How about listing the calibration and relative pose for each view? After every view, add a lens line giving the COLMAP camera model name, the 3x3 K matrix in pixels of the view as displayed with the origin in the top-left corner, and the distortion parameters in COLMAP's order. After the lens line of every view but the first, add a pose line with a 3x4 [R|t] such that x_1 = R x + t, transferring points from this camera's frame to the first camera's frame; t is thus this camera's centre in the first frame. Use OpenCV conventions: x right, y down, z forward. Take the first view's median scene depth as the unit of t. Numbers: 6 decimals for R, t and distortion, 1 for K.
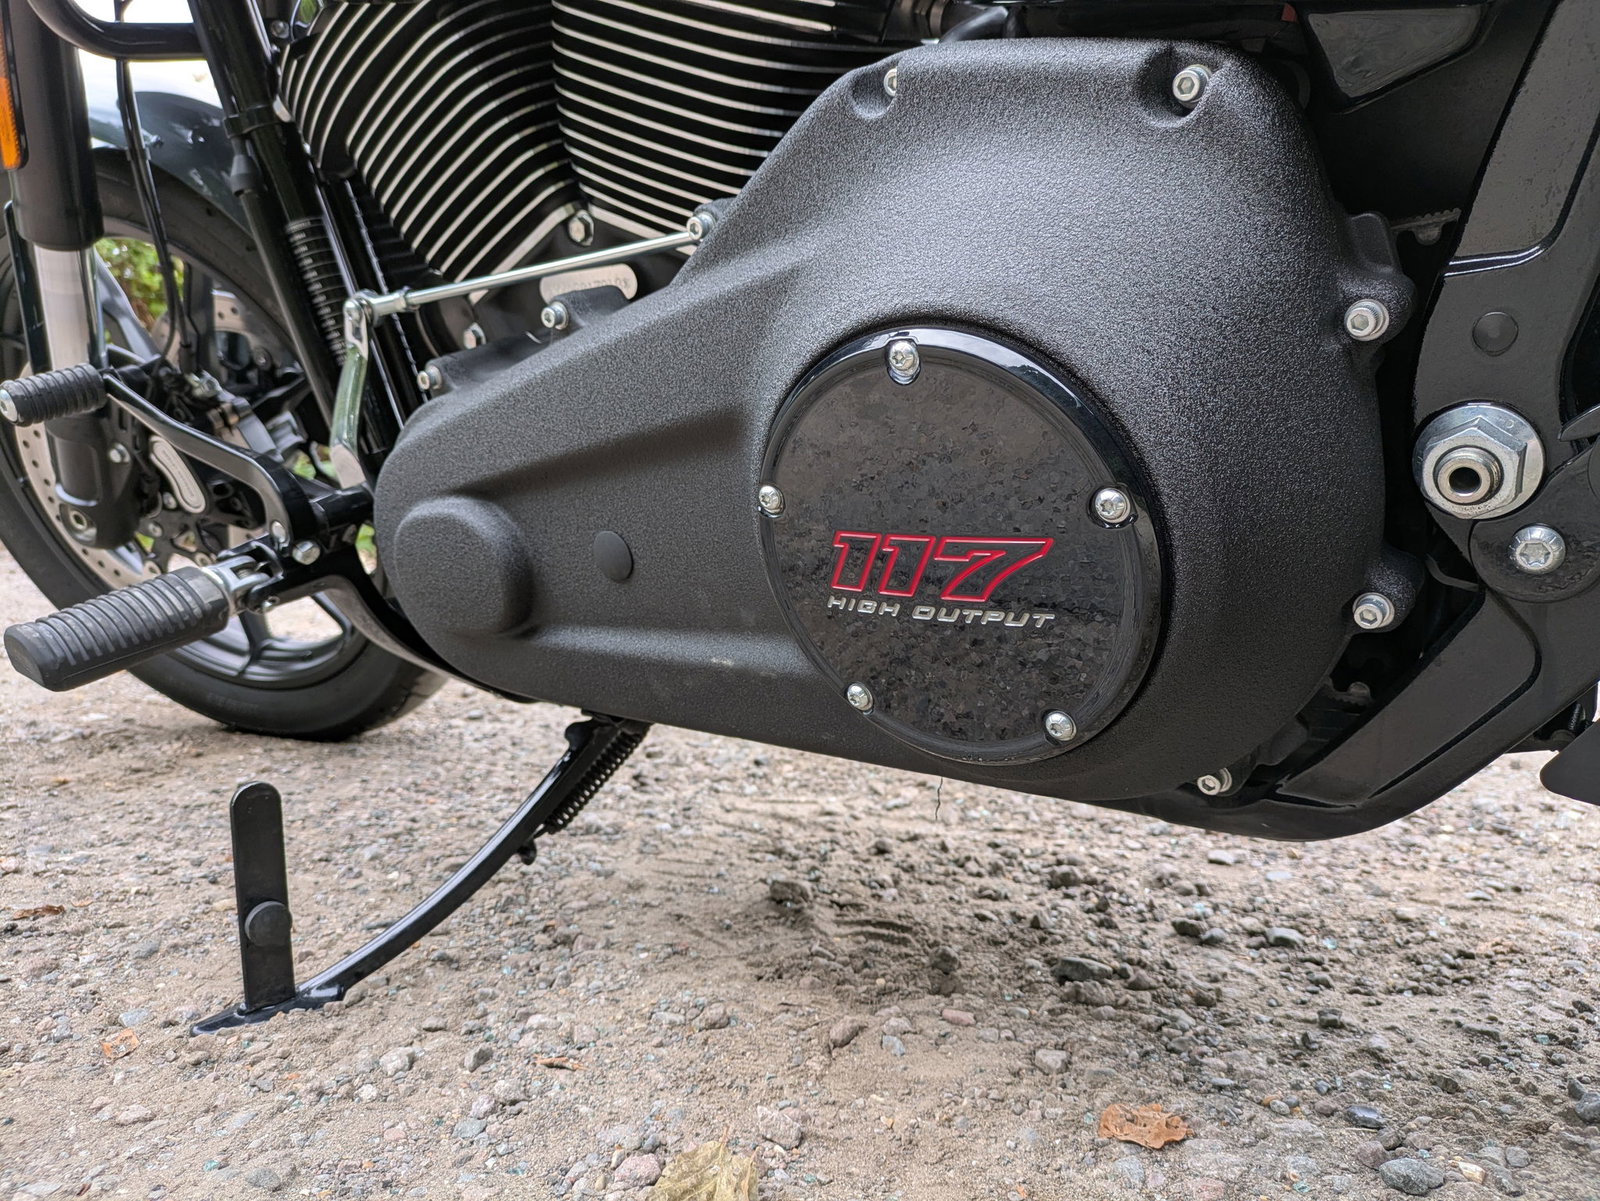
lens RADIAL K [[1155.7, 0, 800.0], [0, 1155.7, 600.5], [0, 0, 1]] dist [-0.004352, -0.003433]
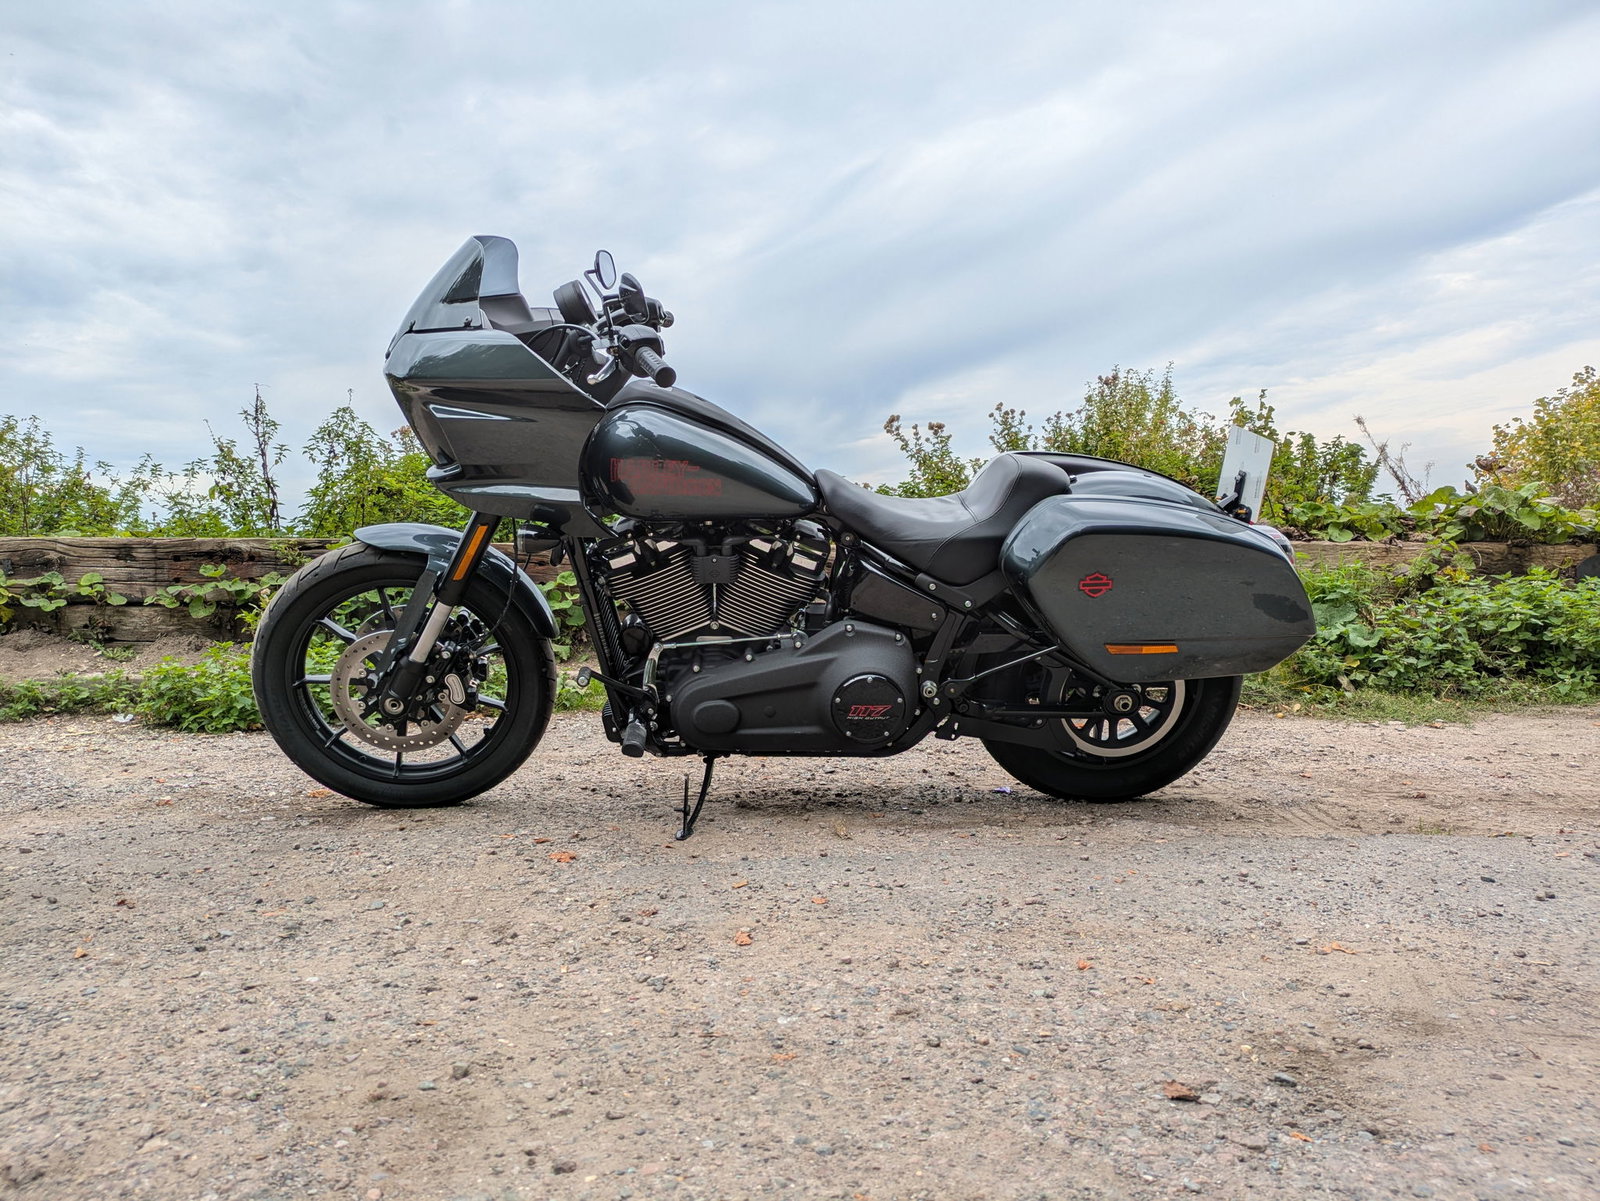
lens RADIAL K [[1169.2, 0, 800.0], [0, 1169.2, 600.5], [0, 0, 1]] dist [0.031450, -0.008880]
pose [[0.778788, -0.019954, 0.626969, -2.582016], [0.069526, 0.996082, -0.054660, -0.188985], [-0.623422, 0.086160, 0.777124, -2.350879]]
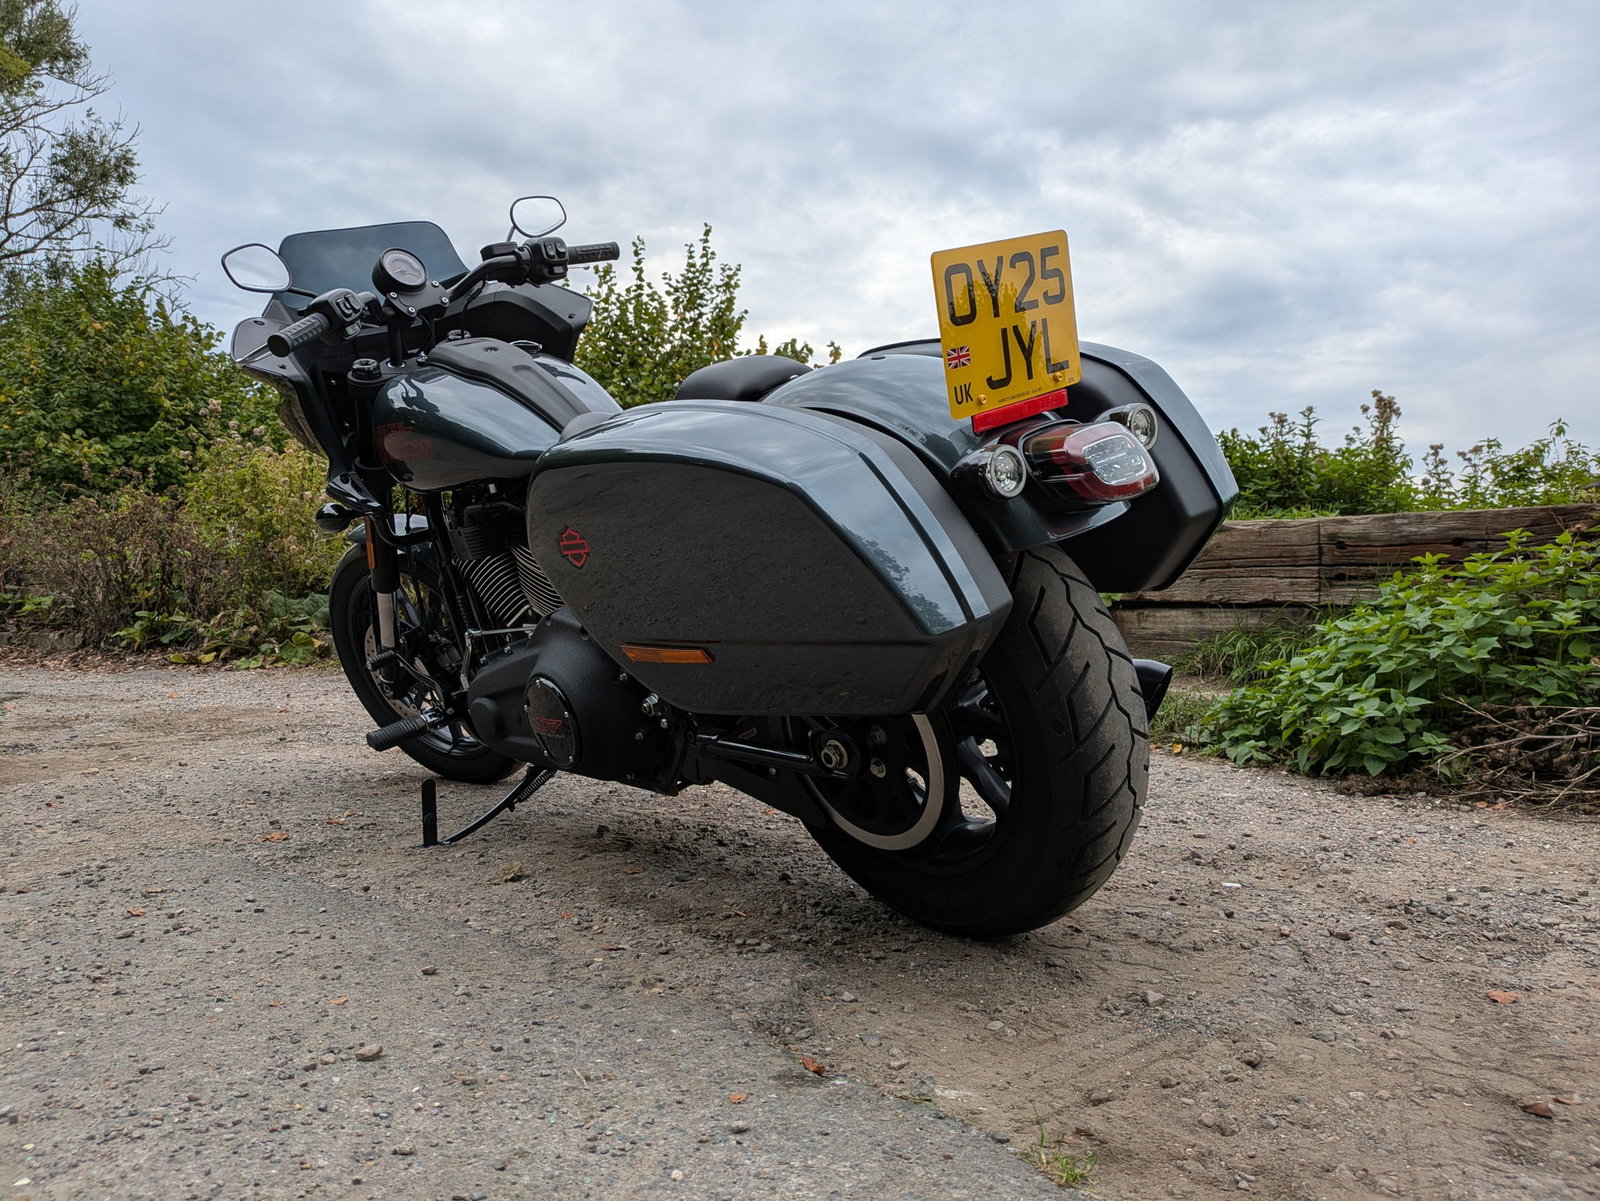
lens RADIAL K [[1169.2, 0, 800.0], [0, 1169.2, 600.5], [0, 0, 1]] dist [0.031450, -0.008880]
pose [[0.975999, -0.006057, -0.217692, 1.301039], [-0.013388, 0.996054, -0.087736, -0.077008], [0.217364, 0.088544, 0.972066, -2.097520]]
